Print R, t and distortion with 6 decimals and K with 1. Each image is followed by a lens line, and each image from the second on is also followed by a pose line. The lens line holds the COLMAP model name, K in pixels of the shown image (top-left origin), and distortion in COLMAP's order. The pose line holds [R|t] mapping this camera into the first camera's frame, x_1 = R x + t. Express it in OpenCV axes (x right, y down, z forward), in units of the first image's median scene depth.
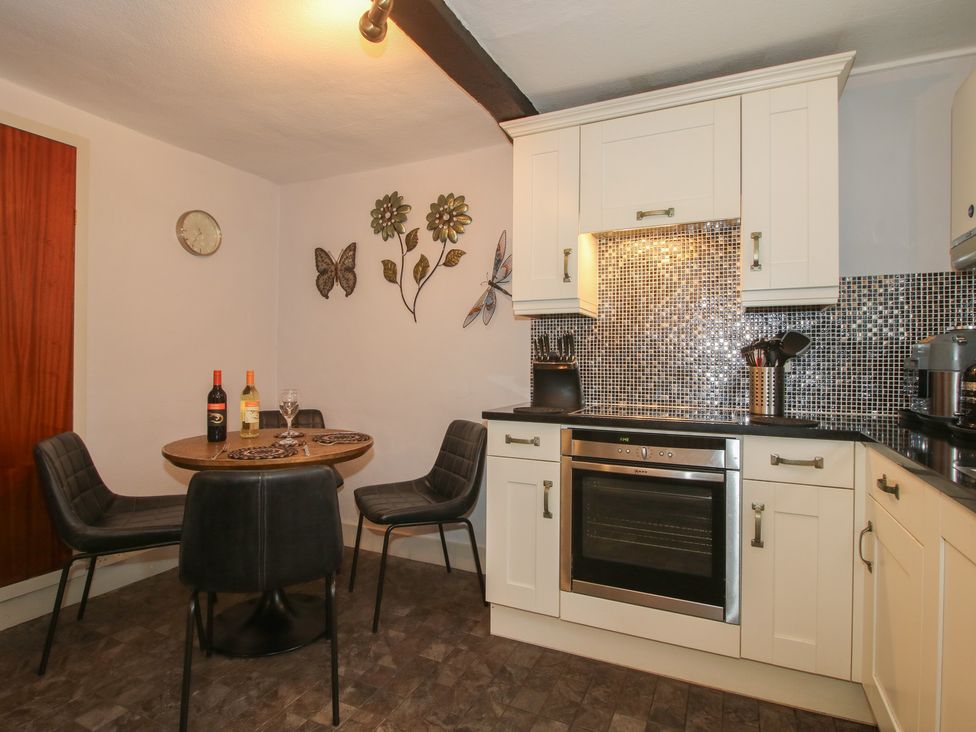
lens RADIAL K [[518.9, 0, 477.6], [0, 518.9, 358.3], [0, 0, 1]] dist [0.002775, -0.016345]
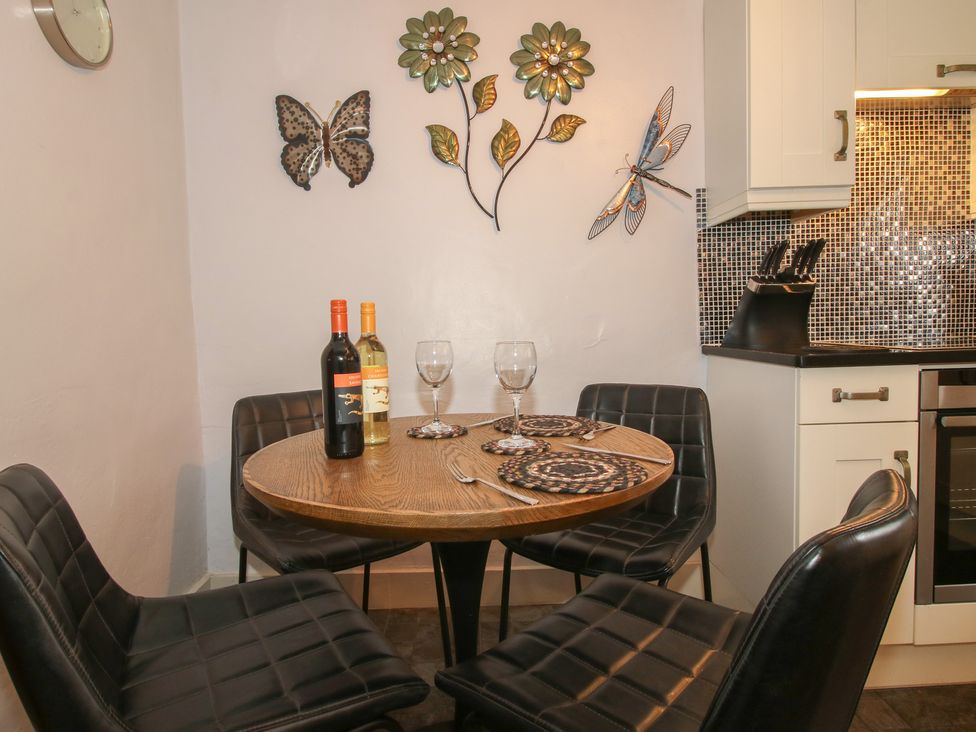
lens RADIAL K [[589.6, 0, 484.4], [0, 589.6, 356.5], [0, 0, 1]] dist [0.020368, -0.029673]
pose [[0.900481, -0.059142, 0.430855, -0.477523], [0.032807, 0.997125, 0.068305, 0.032494], [-0.433656, -0.047372, 0.899832, 0.393948]]
